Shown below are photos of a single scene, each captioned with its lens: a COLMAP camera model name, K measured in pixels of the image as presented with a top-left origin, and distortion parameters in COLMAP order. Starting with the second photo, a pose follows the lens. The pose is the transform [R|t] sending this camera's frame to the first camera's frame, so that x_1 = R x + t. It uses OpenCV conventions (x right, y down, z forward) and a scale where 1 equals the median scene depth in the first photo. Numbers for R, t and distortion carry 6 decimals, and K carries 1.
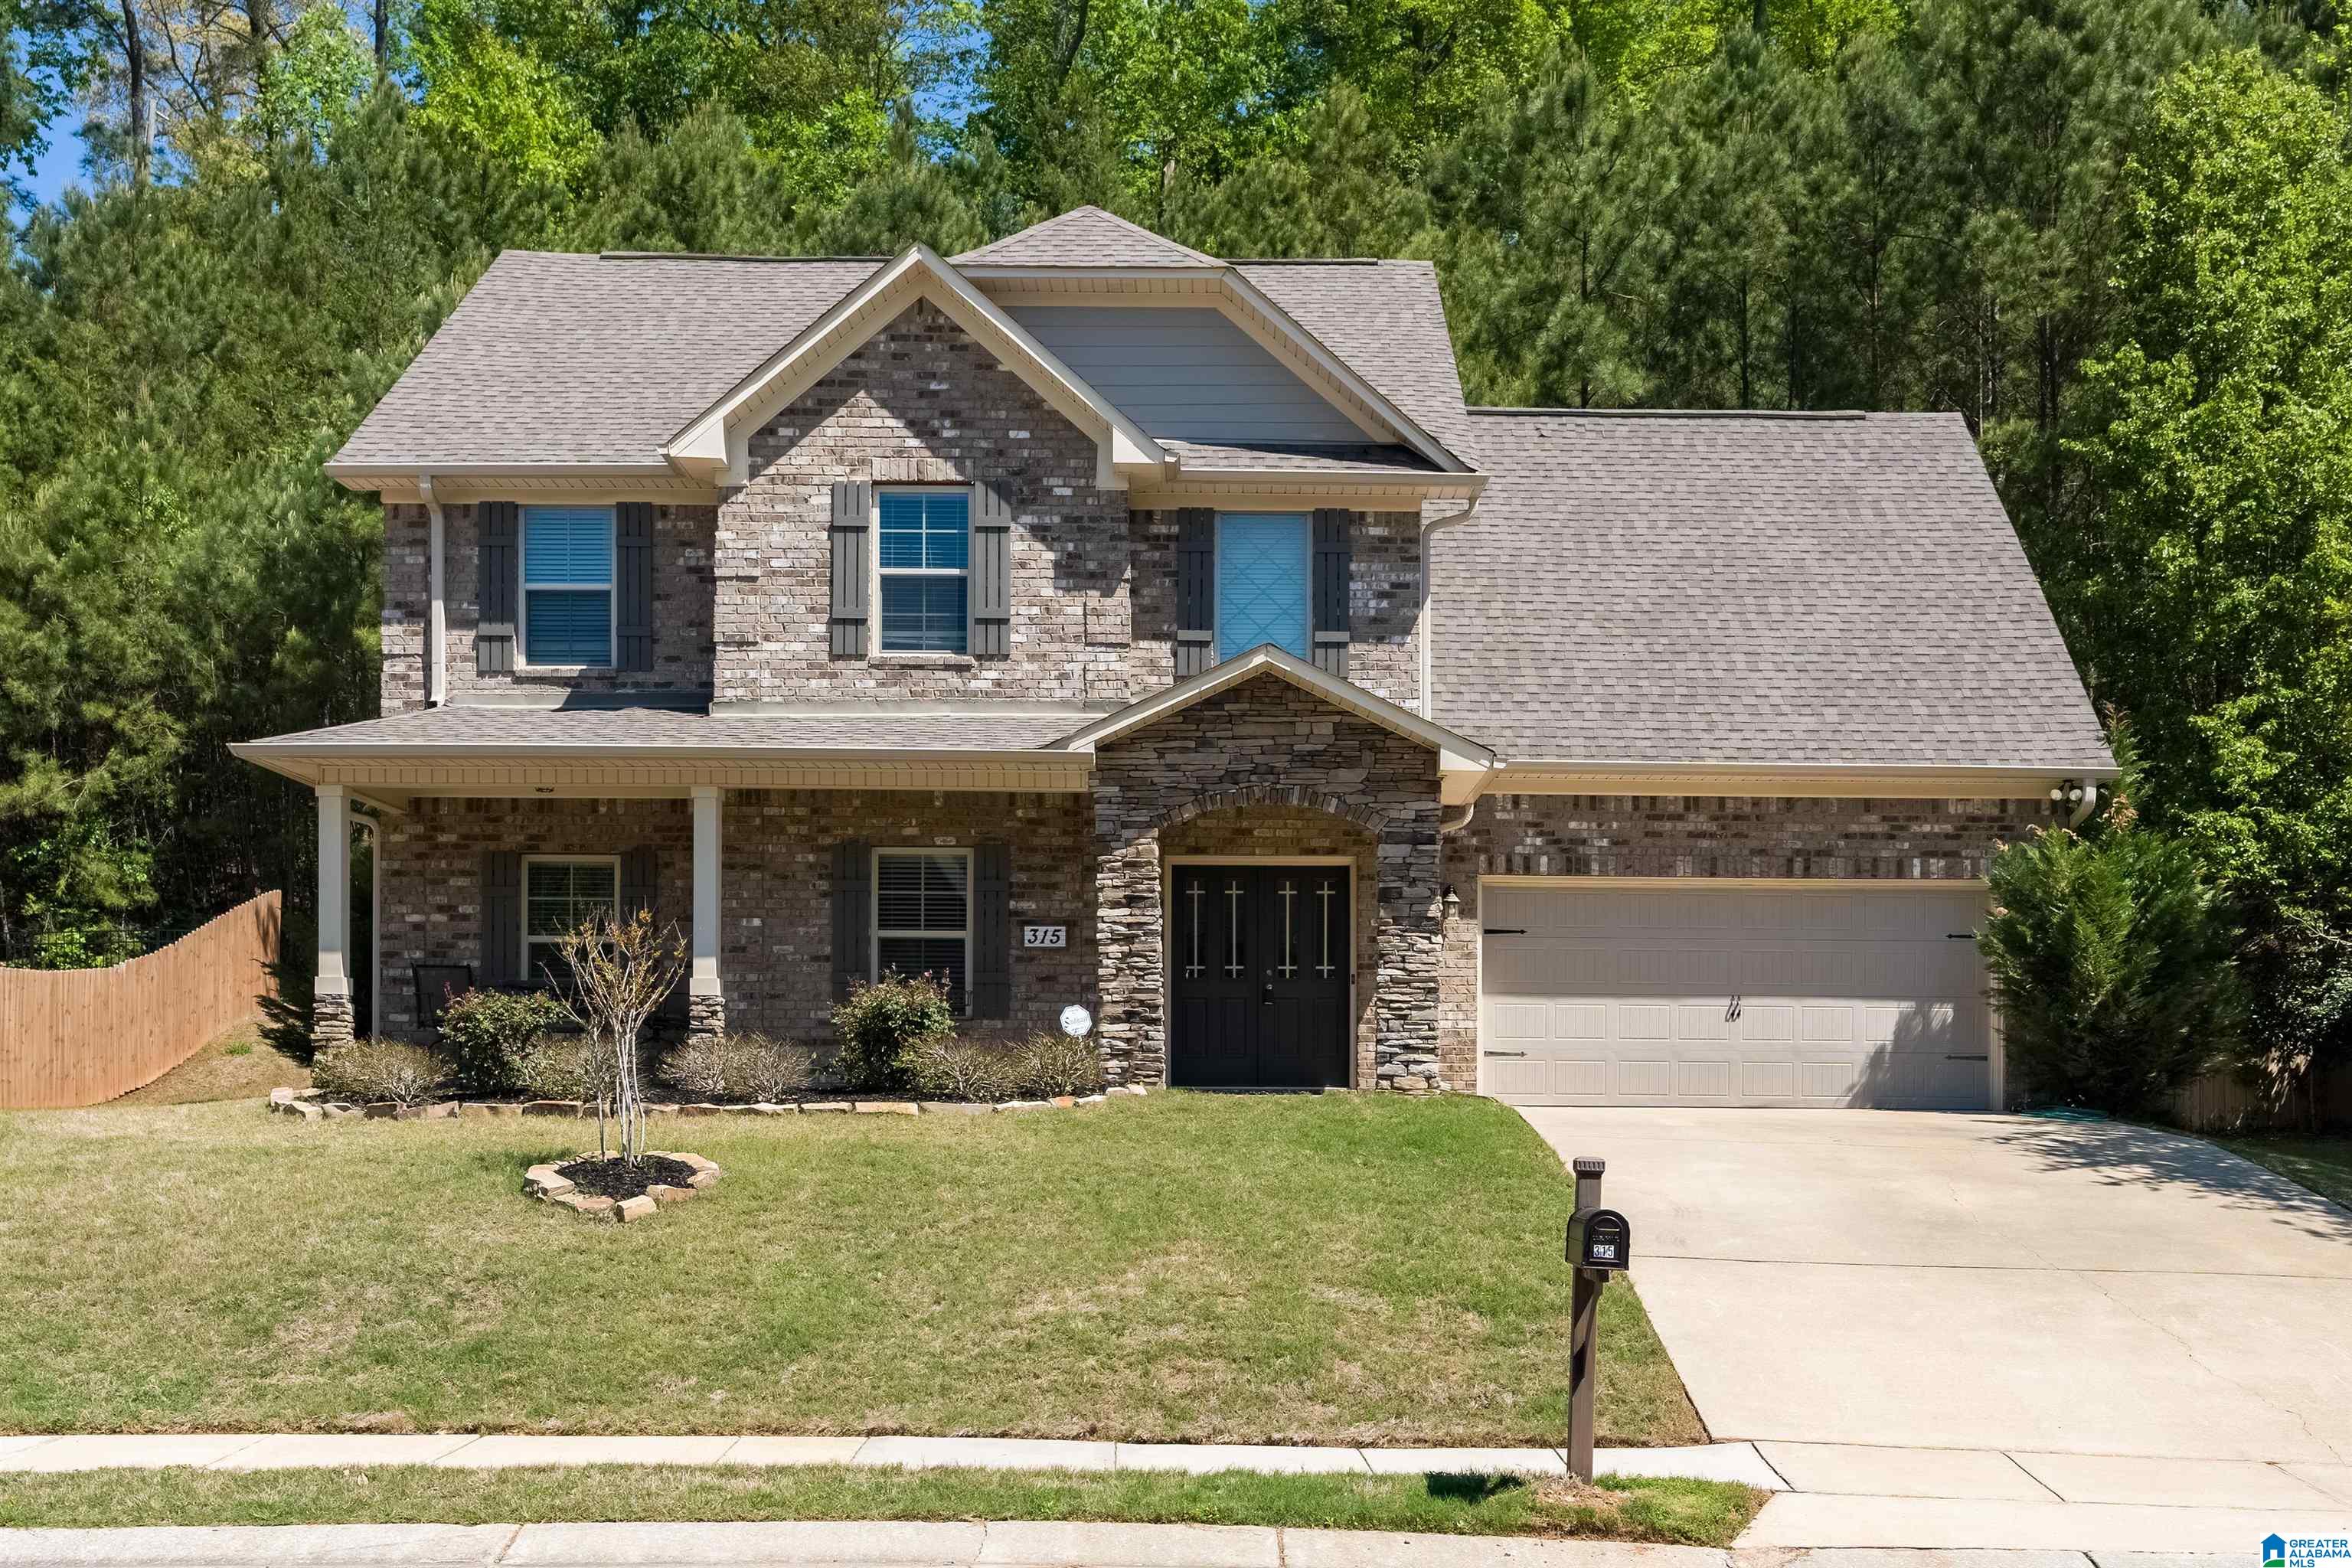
lens RADIAL K [[2133.4, 0, 1166.6], [0, 2133.4, 781.3], [0, 0, 1]] dist [-0.006467, -0.002058]
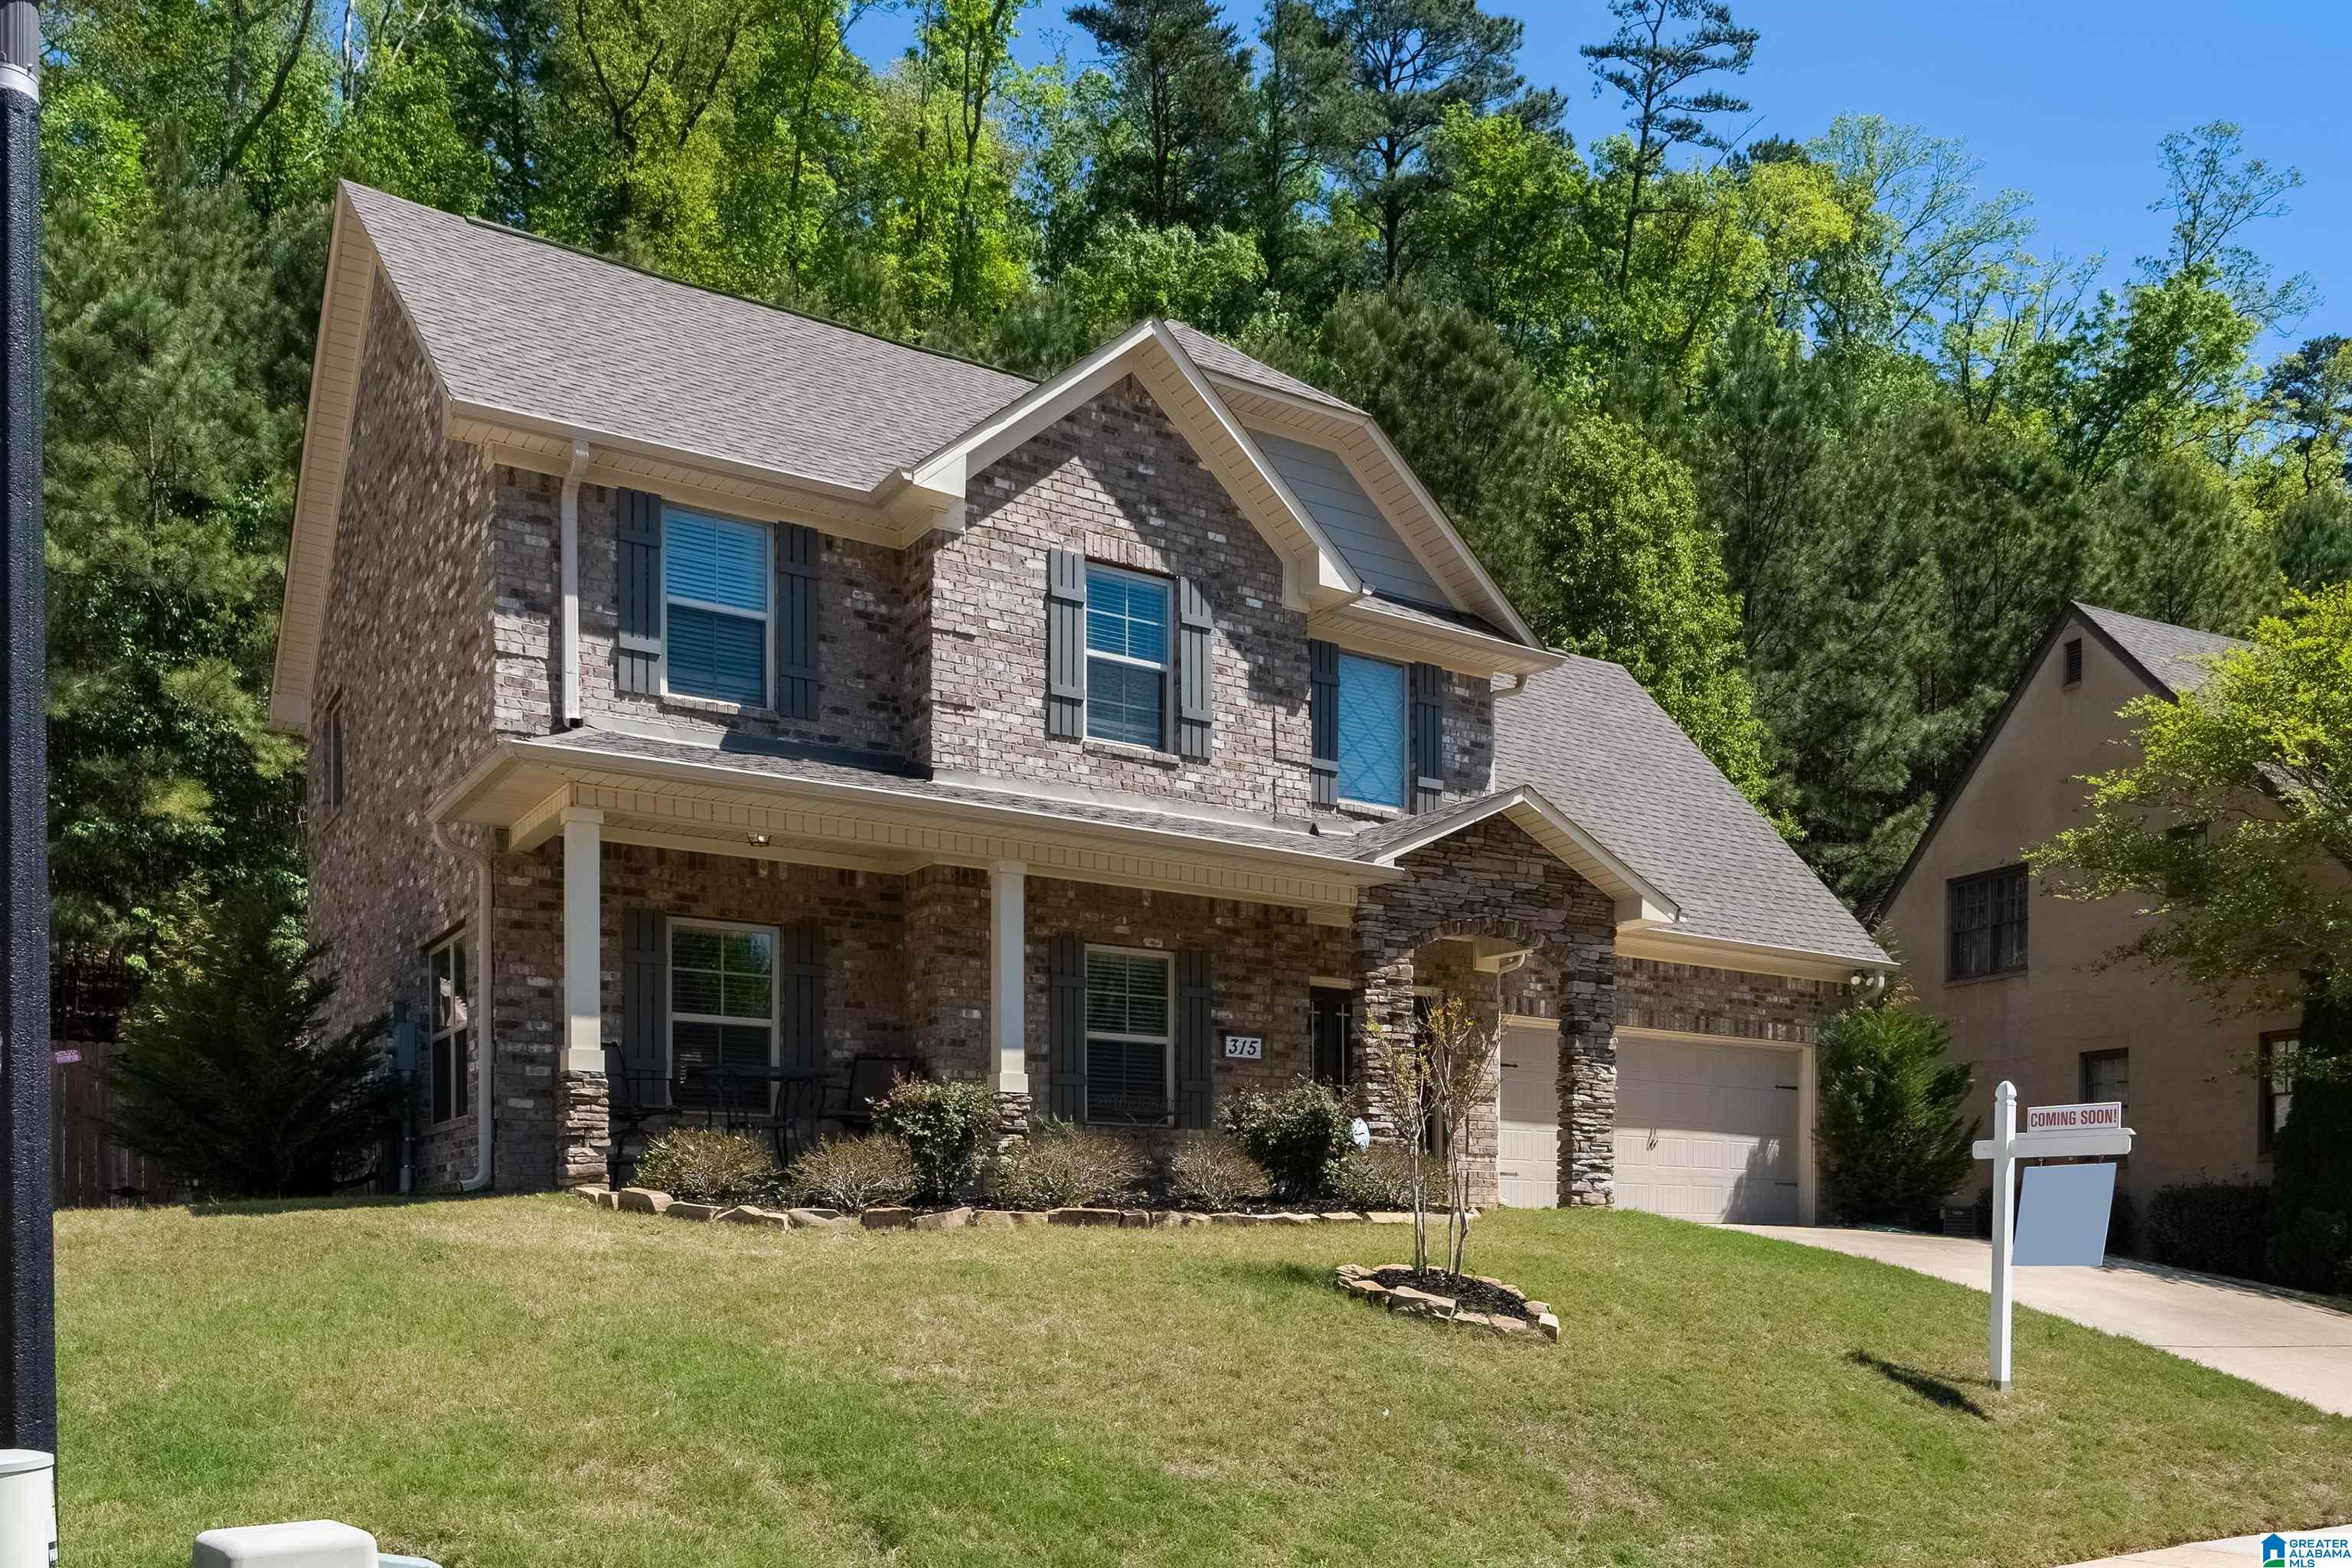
lens RADIAL K [[1869.9, 0, 1193.5], [0, 1869.9, 987.9], [0, 0, 1]] dist [-0.014160, -0.002717]
pose [[0.843615, 0.072161, 0.532077, -0.520157], [-0.086247, 0.996272, 0.001631, 0.043890], [-0.529976, -0.047266, 0.846694, 0.265229]]
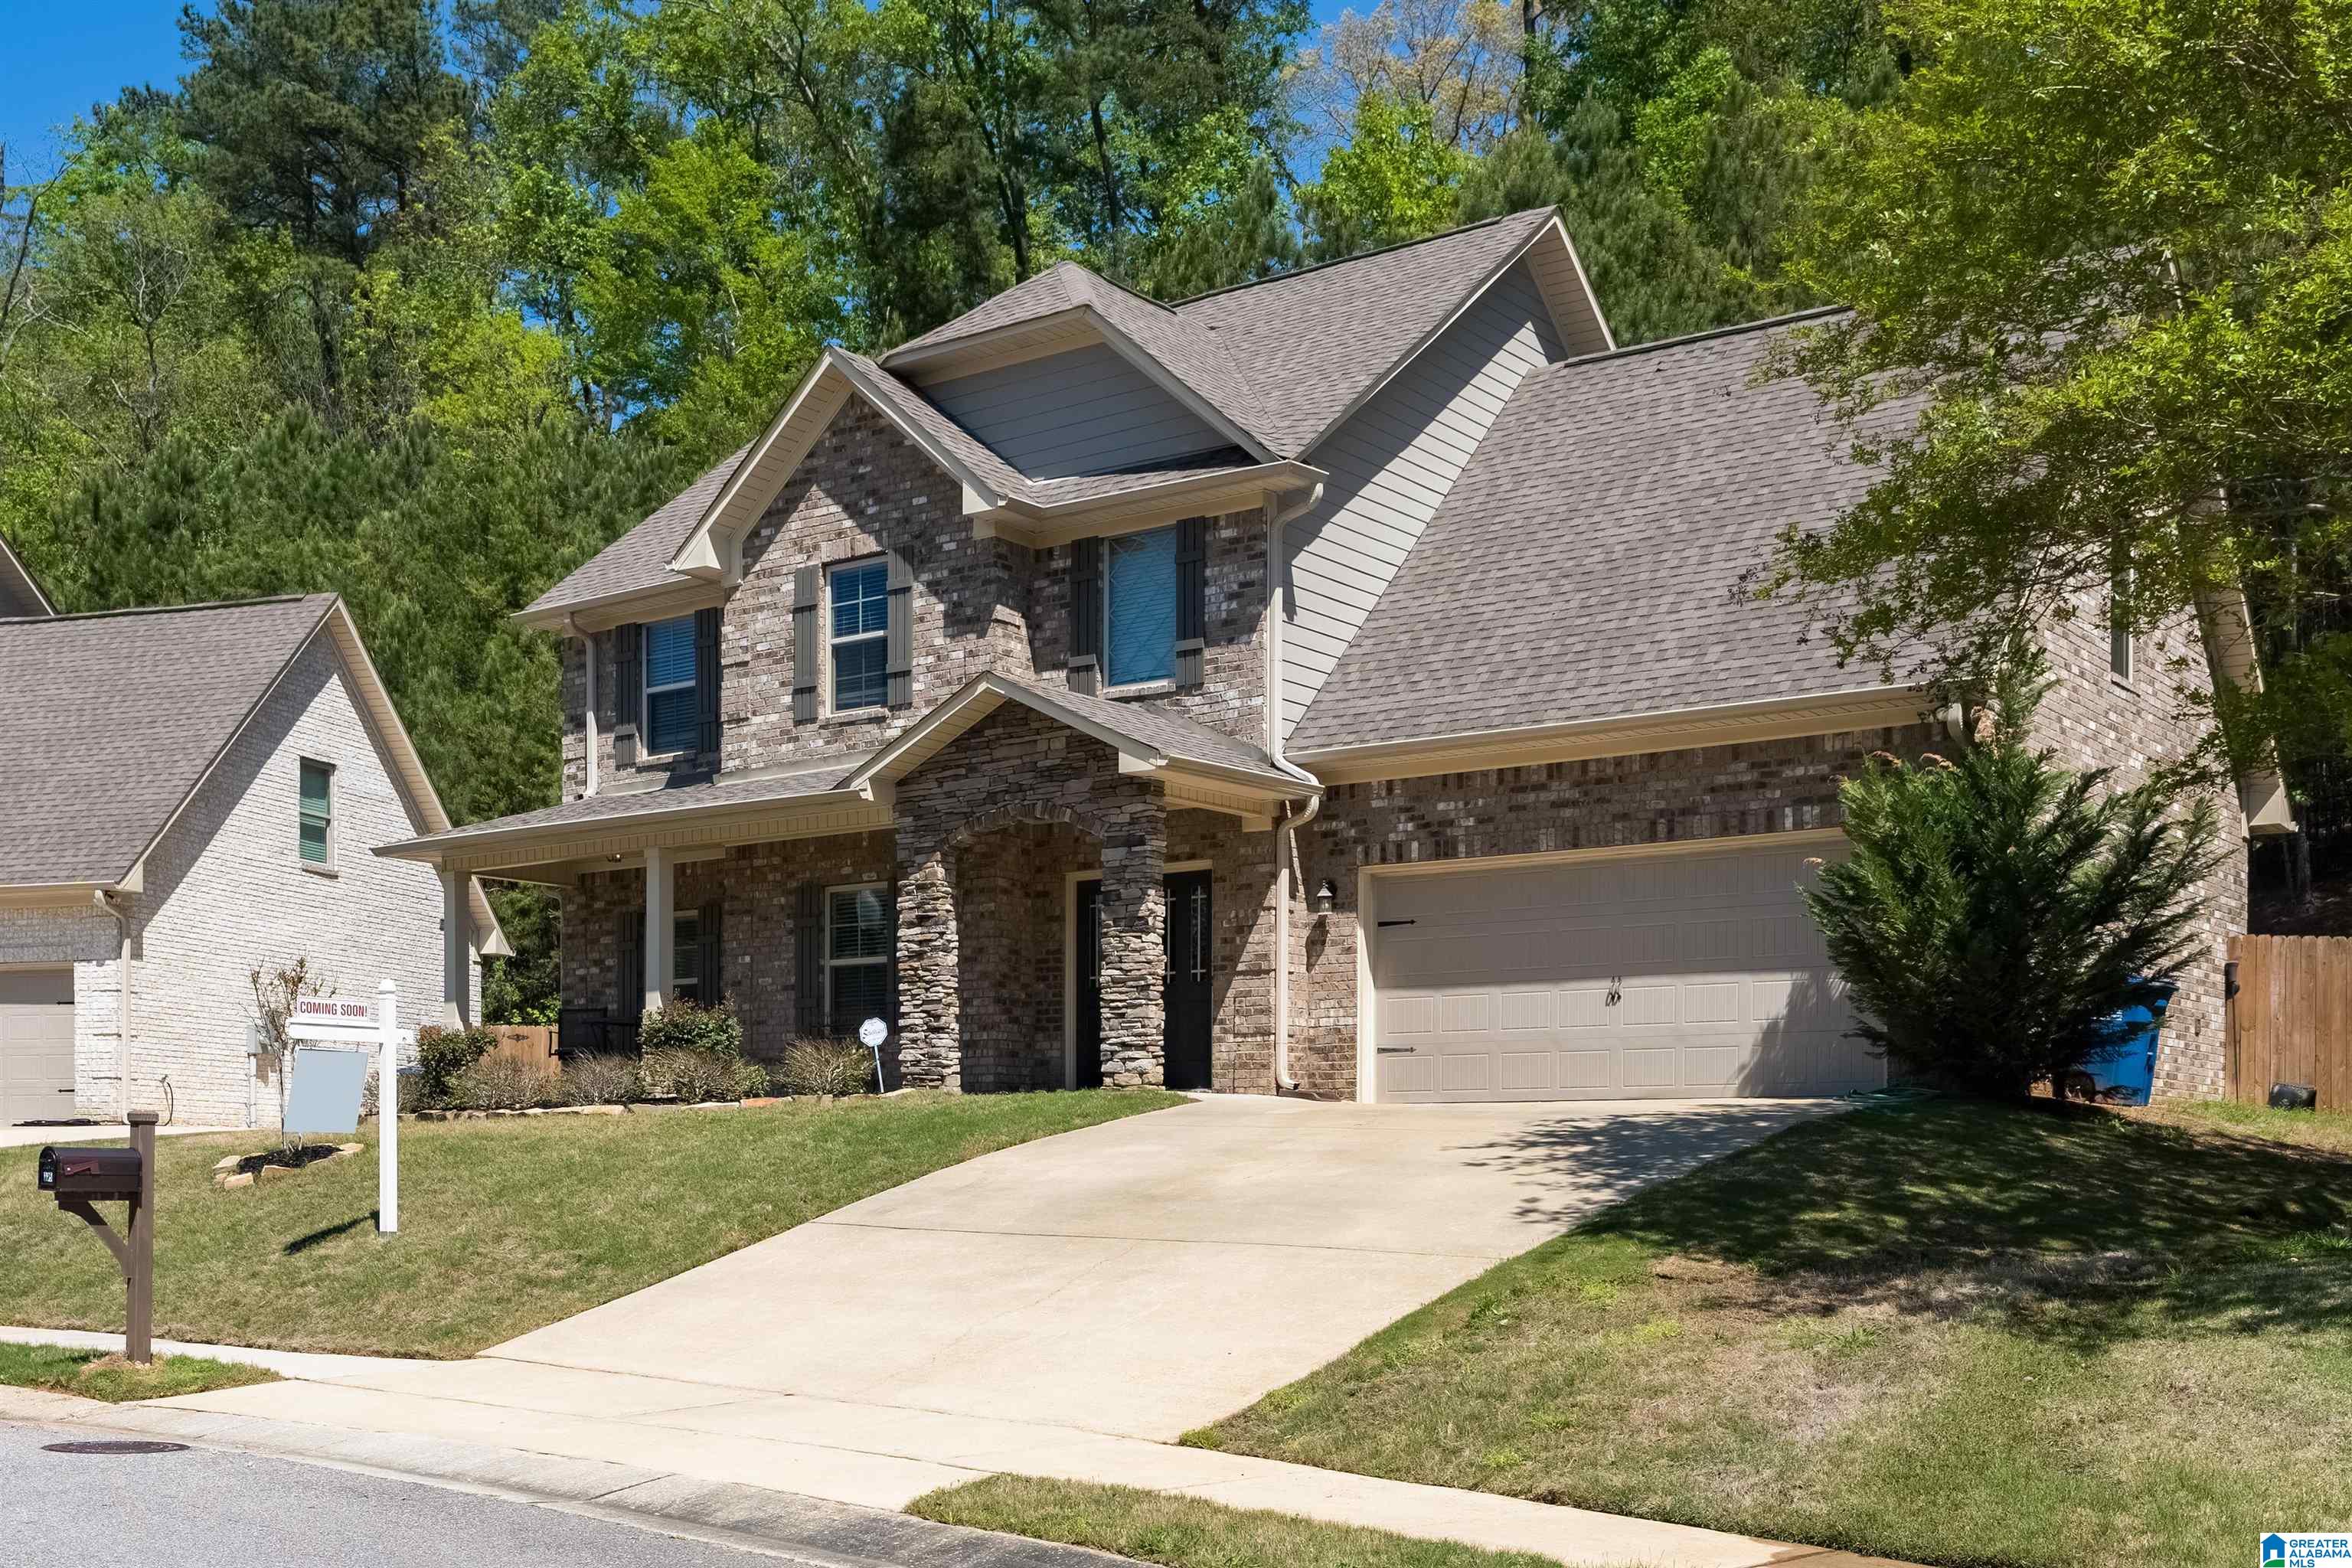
lens RADIAL K [[2322.4, 0, 1181.9], [0, 2322.4, 784.7], [0, 0, 1]] dist [-0.004925, 0.000000]
pose [[0.827325, -0.099711, -0.552803, 0.684569], [0.093626, 0.994831, -0.039319, 0.041850], [0.553866, -0.019227, 0.832384, 0.079051]]
